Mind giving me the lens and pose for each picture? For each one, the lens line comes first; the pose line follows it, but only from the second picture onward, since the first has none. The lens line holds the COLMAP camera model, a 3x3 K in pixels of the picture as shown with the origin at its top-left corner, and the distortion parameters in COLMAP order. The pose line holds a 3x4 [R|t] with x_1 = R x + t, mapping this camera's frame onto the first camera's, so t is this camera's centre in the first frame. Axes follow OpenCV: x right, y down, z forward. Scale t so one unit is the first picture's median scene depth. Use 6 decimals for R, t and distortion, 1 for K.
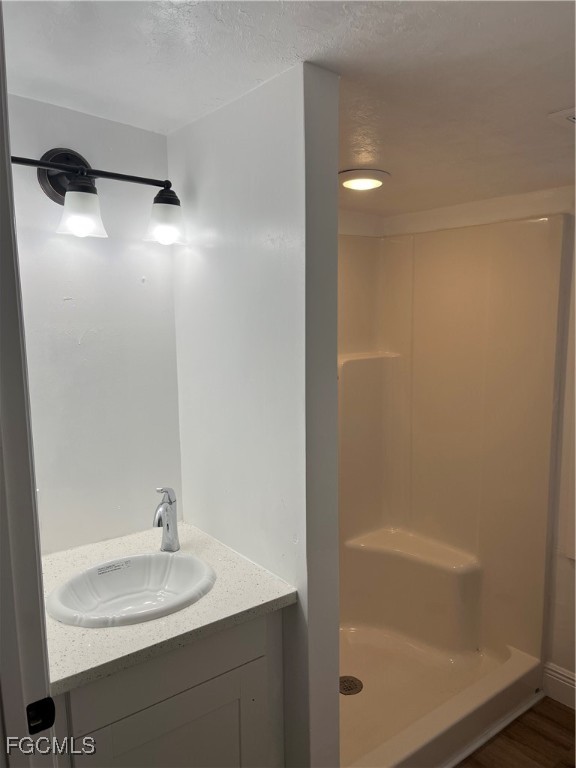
lens RADIAL K [[581.3, 0, 286.7], [0, 581.3, 384.4], [0, 0, 1]] dist [0.034195, -0.017960]
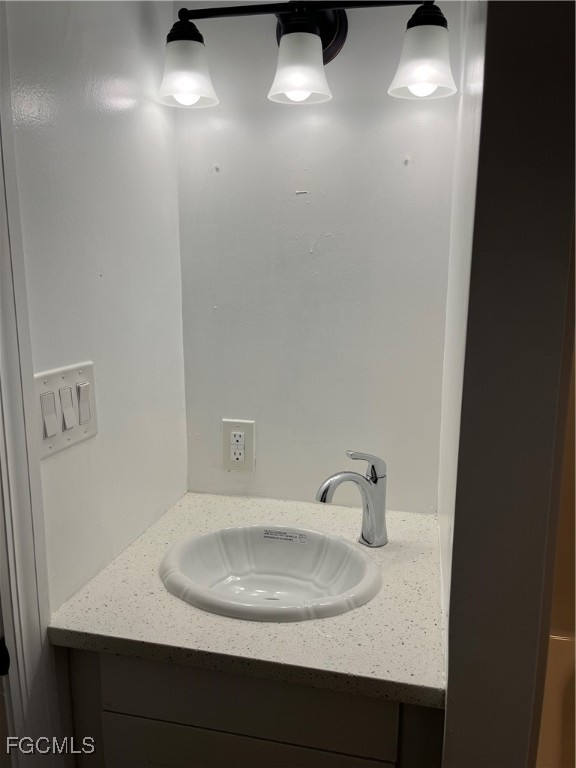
lens RADIAL K [[581.3, 0, 289.6], [0, 581.3, 386.8], [0, 0, 1]] dist [0.034195, -0.017960]
pose [[0.651844, 0.142551, -0.744834, 0.253273], [-0.118843, 0.989240, 0.085321, 0.051391], [0.748983, 0.032902, 0.661772, 0.486525]]
